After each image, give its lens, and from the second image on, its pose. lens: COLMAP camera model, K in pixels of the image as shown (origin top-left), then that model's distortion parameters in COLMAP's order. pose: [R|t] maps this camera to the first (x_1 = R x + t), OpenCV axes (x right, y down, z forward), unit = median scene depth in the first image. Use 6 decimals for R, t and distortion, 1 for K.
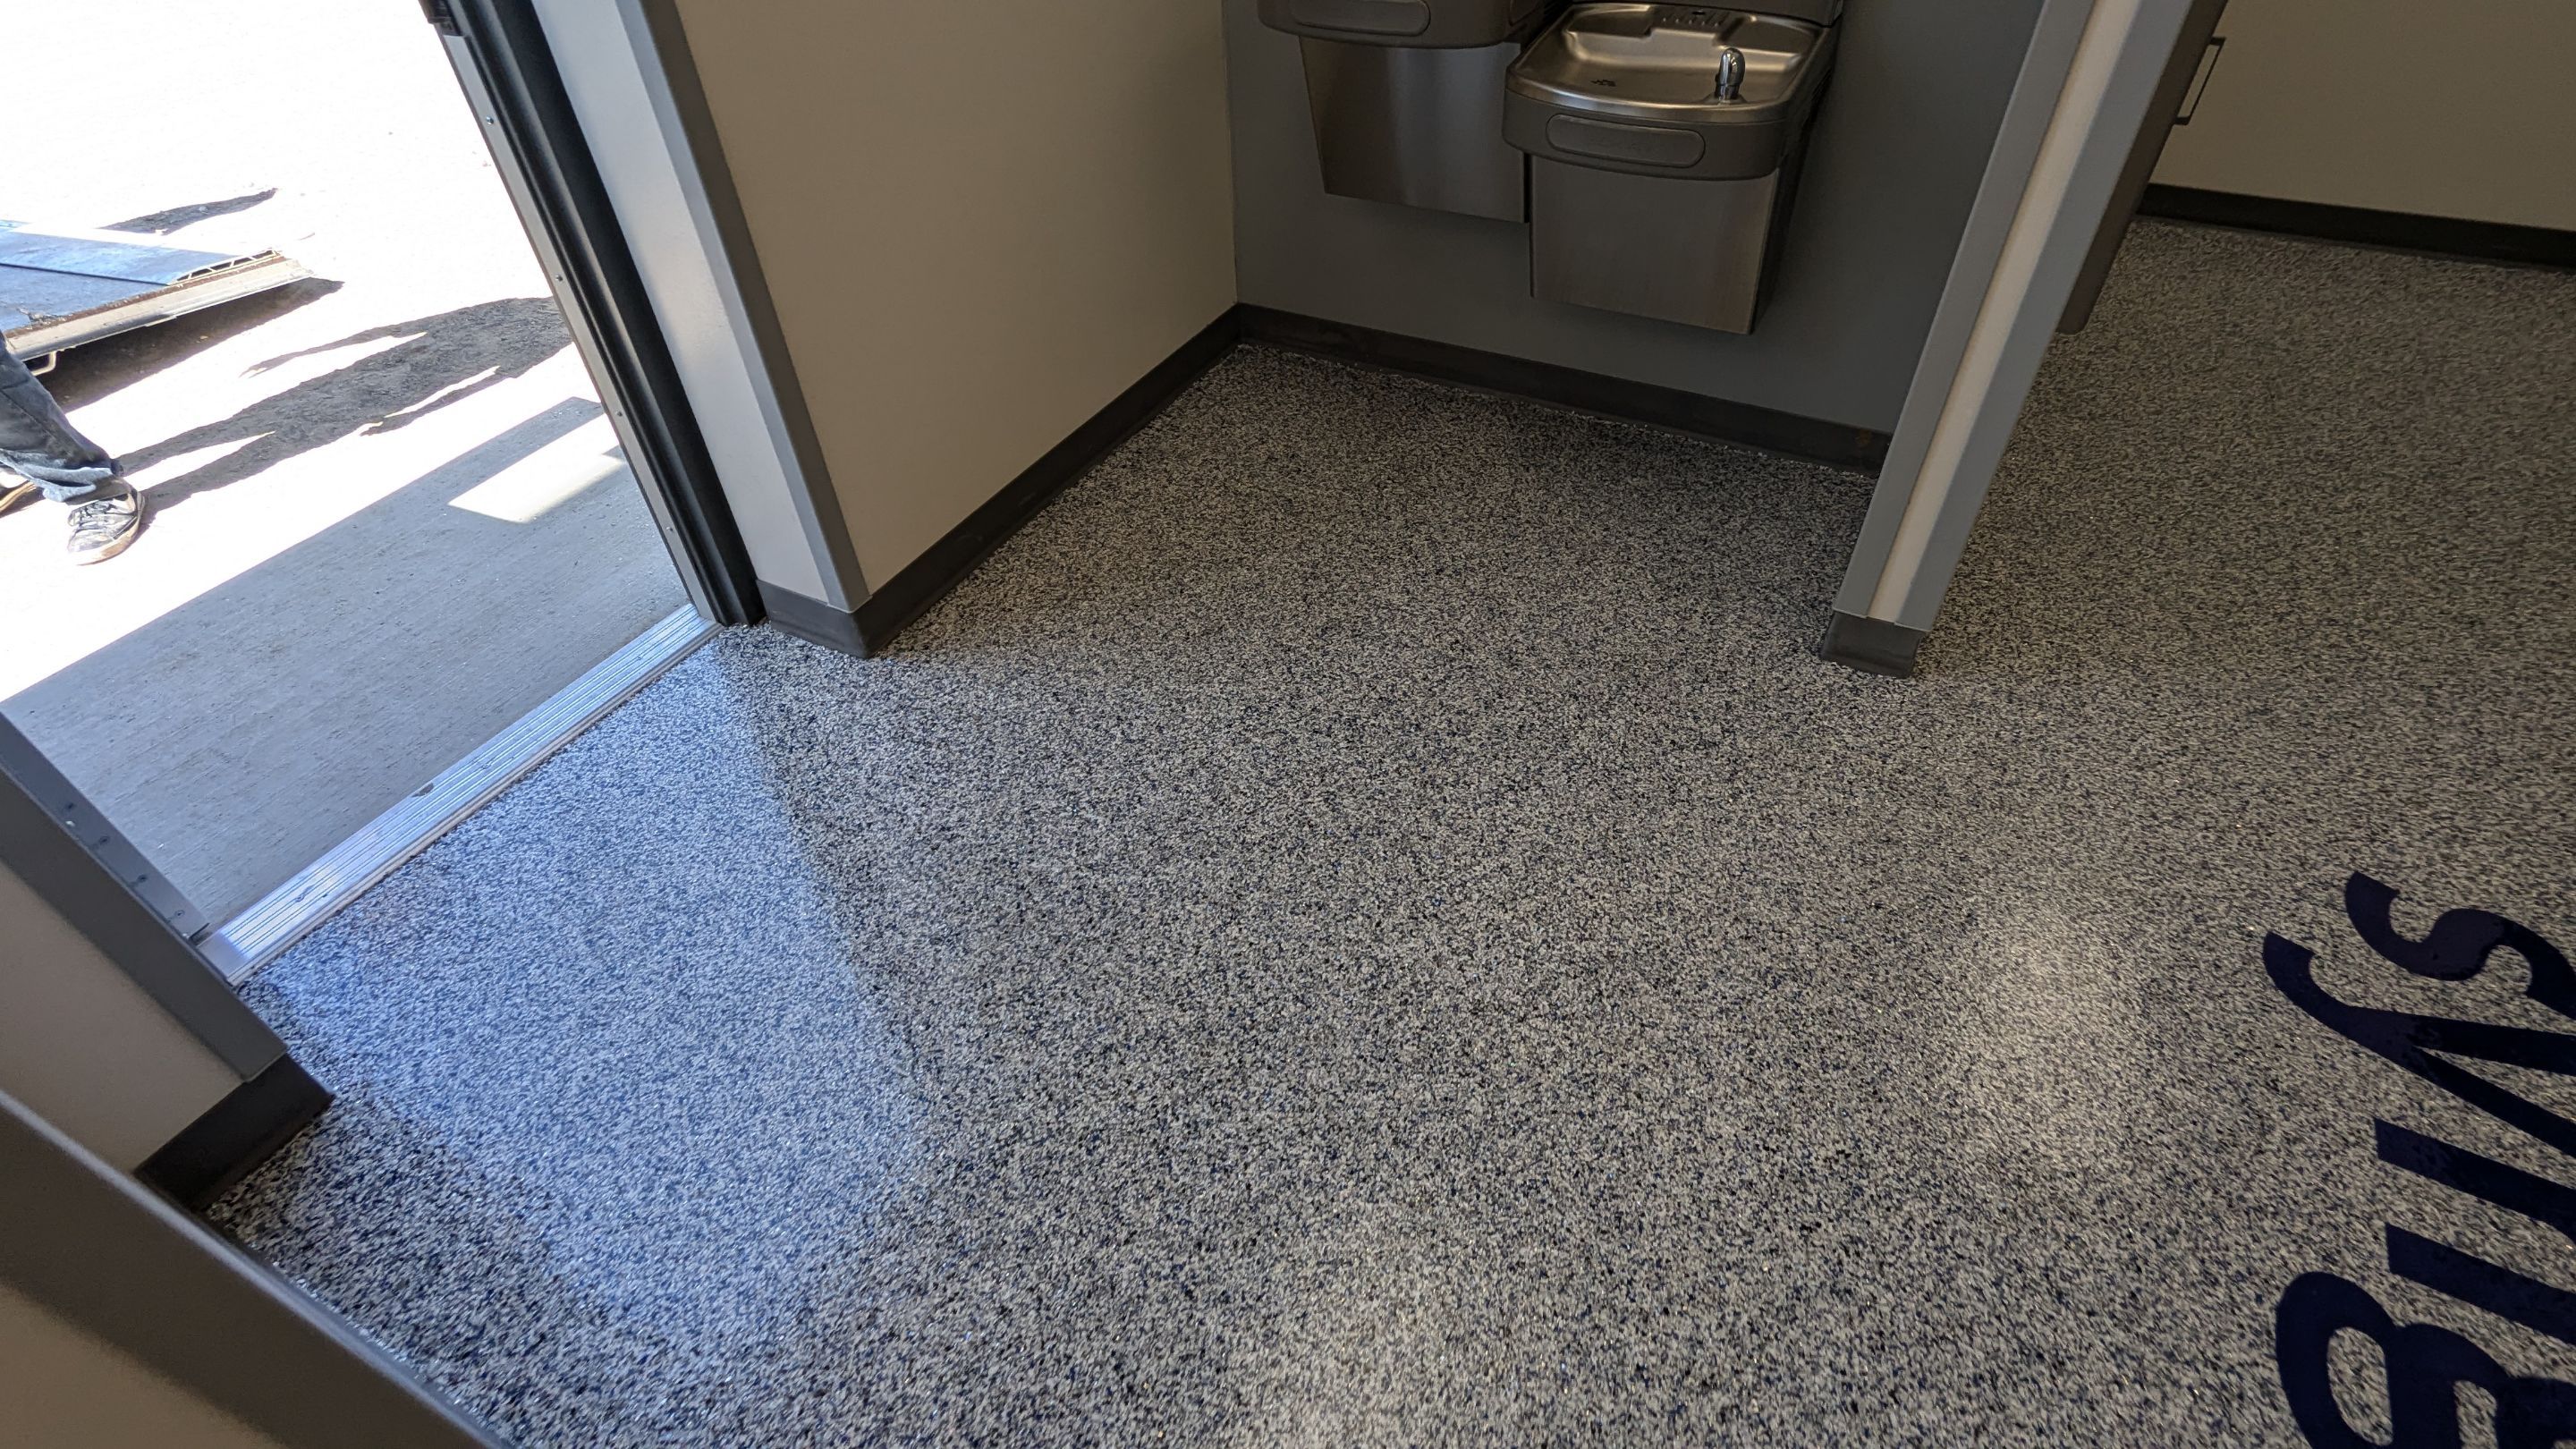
lens RADIAL K [[1222.8, 0, 1293.5], [0, 1222.8, 725.7], [0, 0, 1]] dist [-0.003926, 0.005980]
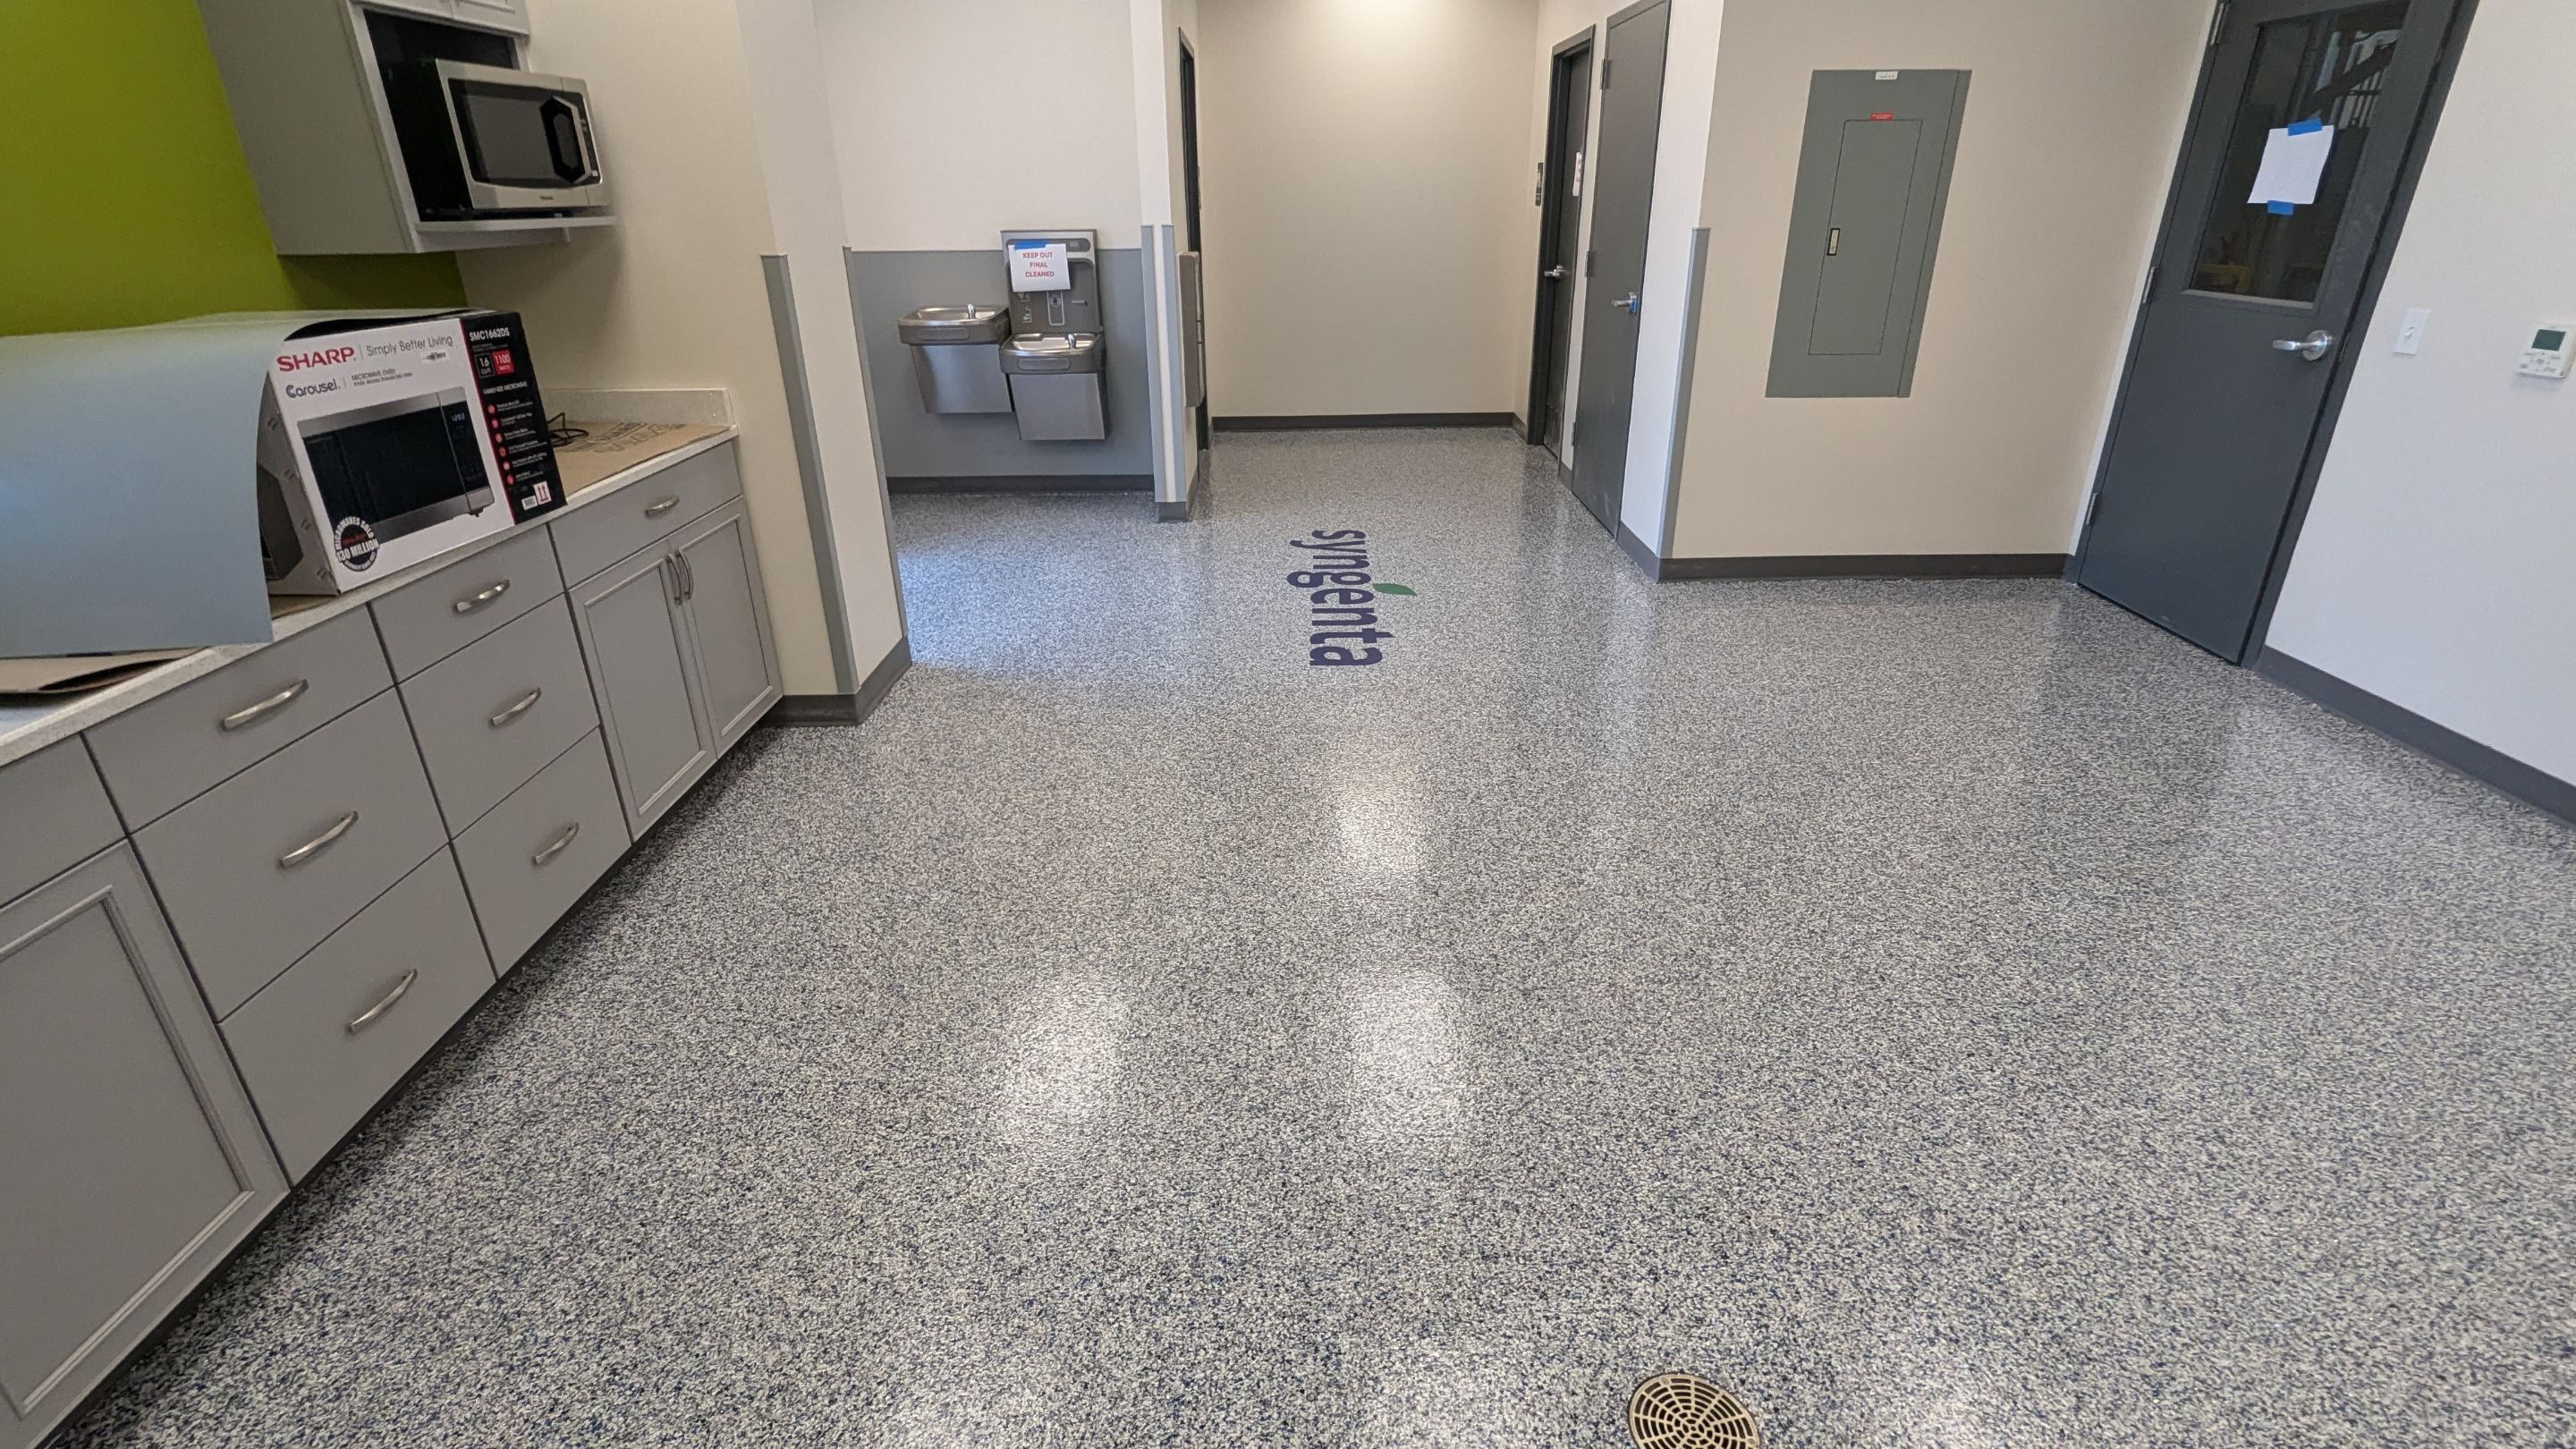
lens RADIAL K [[1222.8, 0, 1294.3], [0, 1222.8, 749.1], [0, 0, 1]] dist [-0.003926, 0.005980]
pose [[0.883772, -0.182953, 0.430669, -0.682398], [0.309495, 0.918858, -0.244771, 1.372903], [-0.350942, 0.349611, 0.868684, -1.562232]]
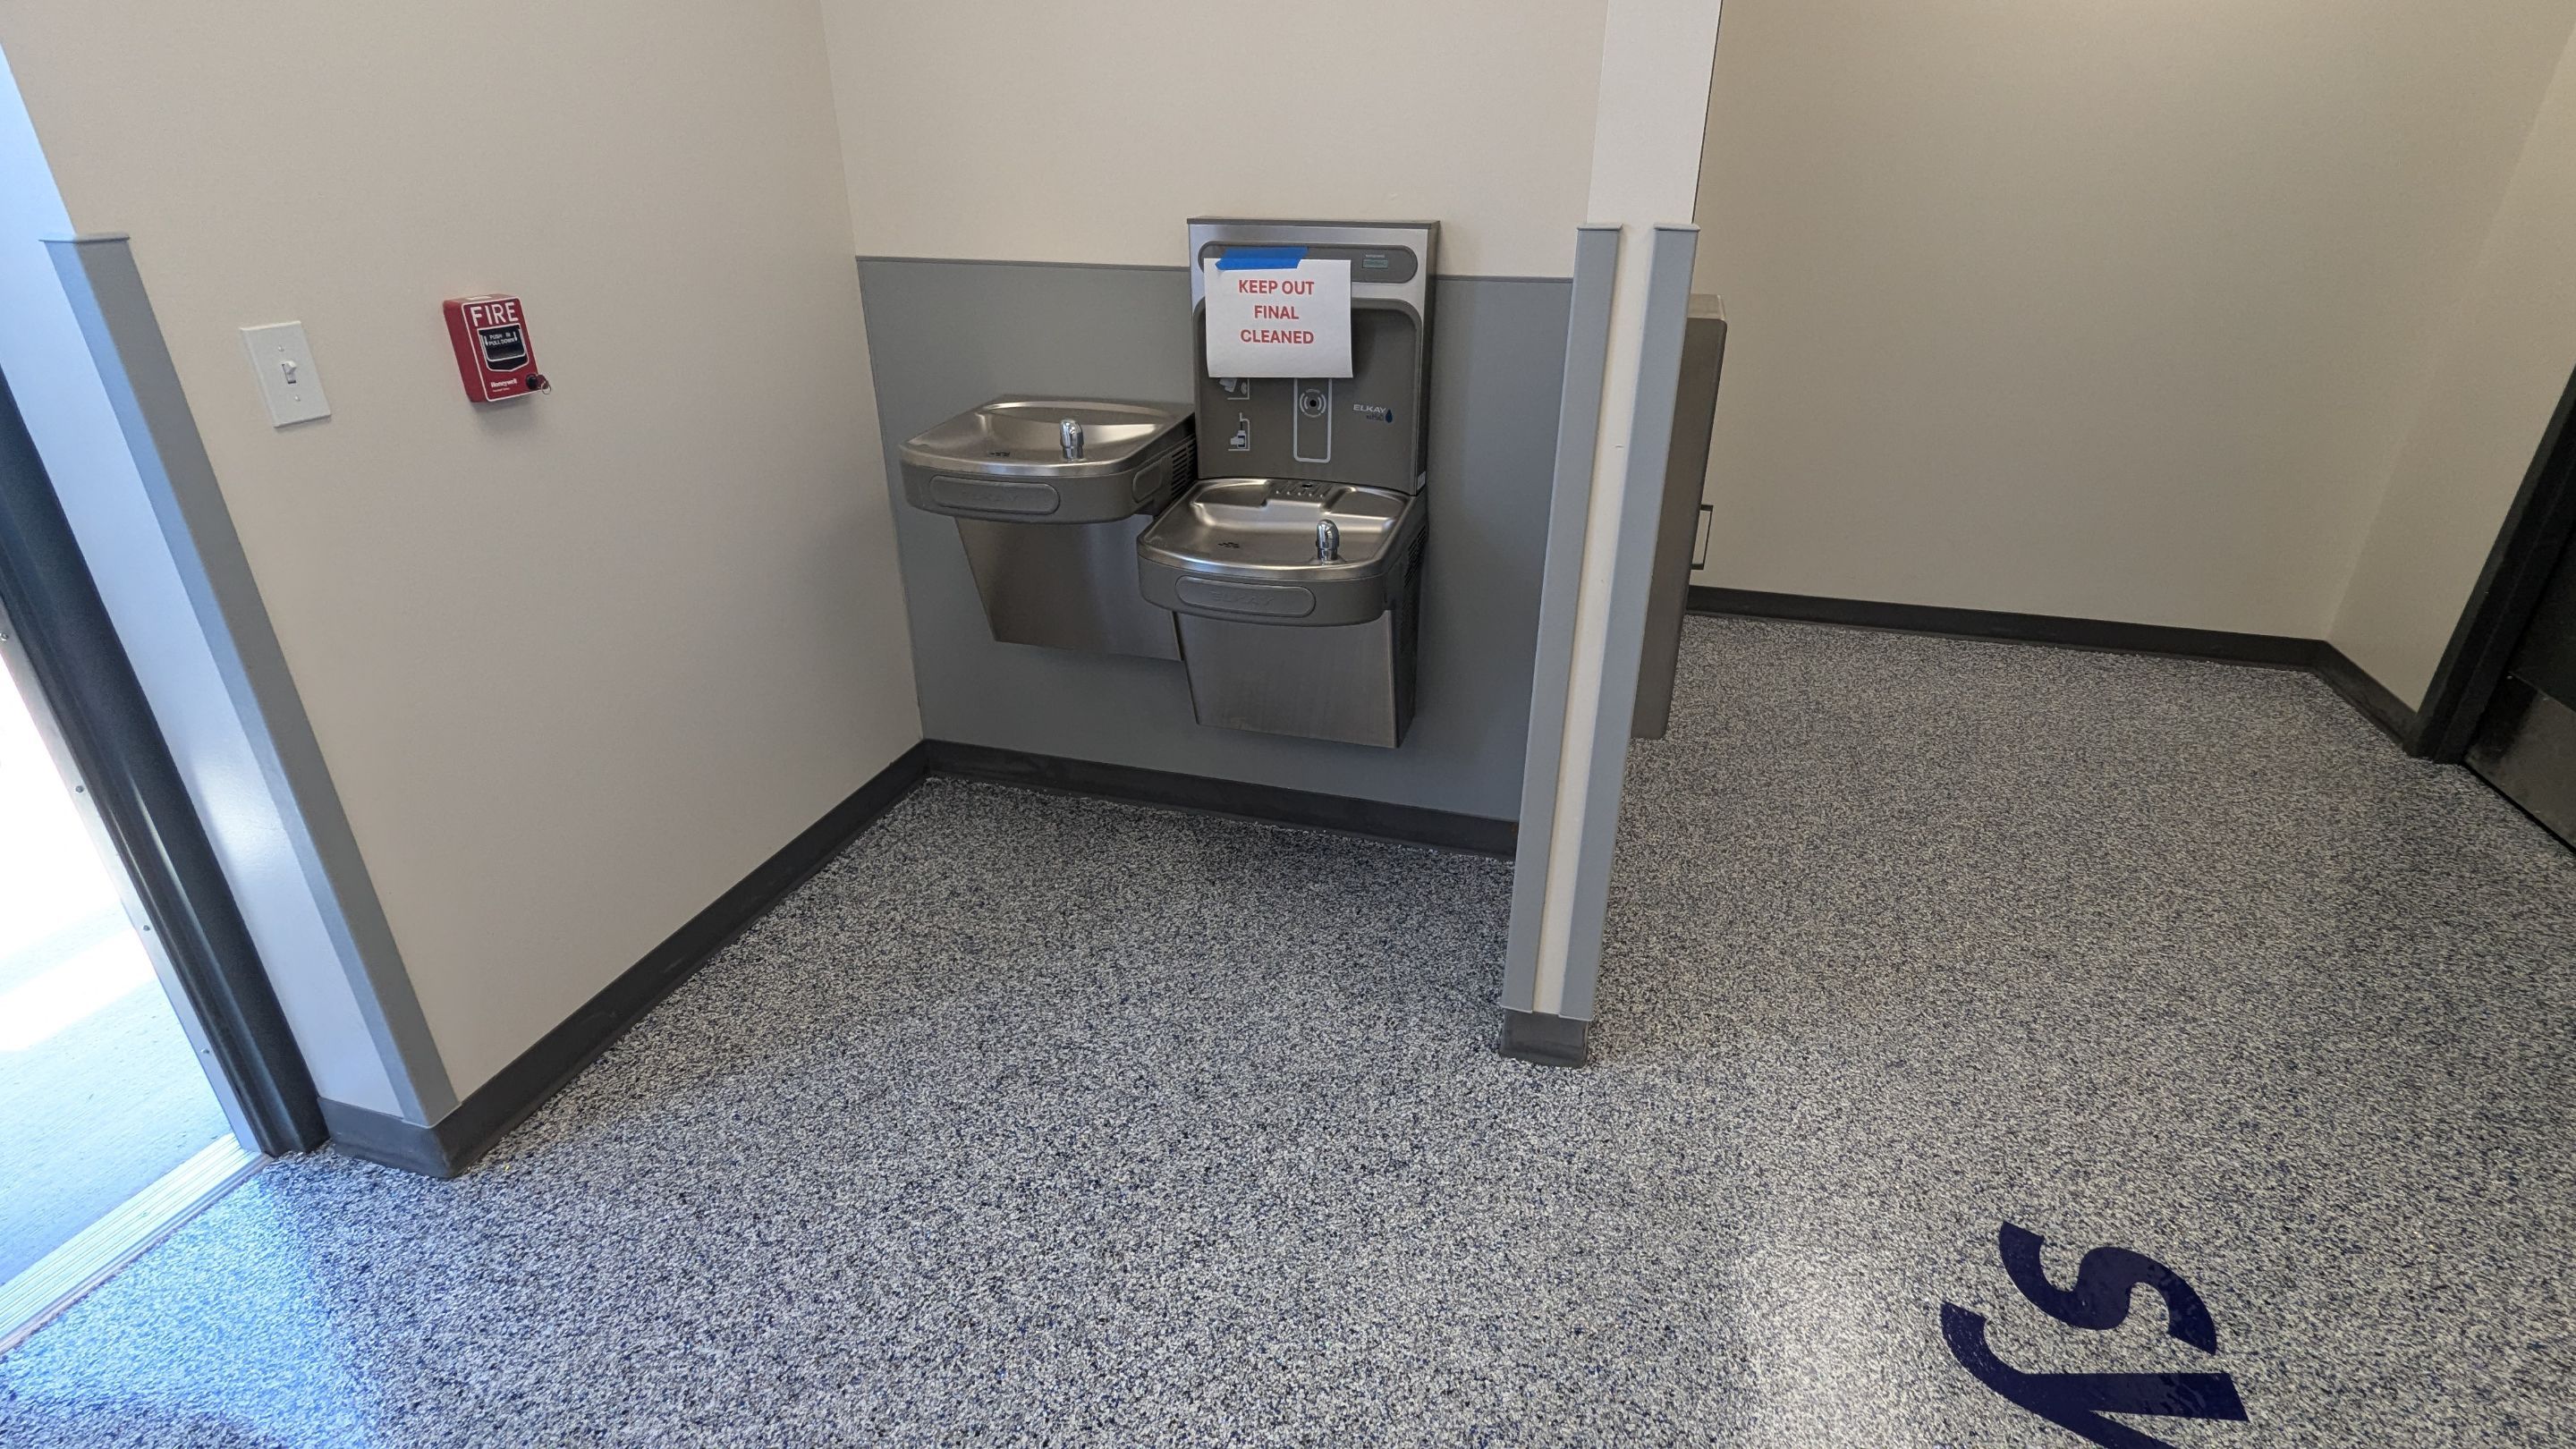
lens RADIAL K [[1222.8, 0, 1296.4], [0, 1222.8, 734.3], [0, 0, 1]] dist [-0.003926, 0.005980]
pose [[0.979418, -0.061977, 0.192092, 0.100248], [0.115539, 0.952496, -0.281785, -0.048358], [-0.165503, 0.298180, 0.940052, 0.001737]]
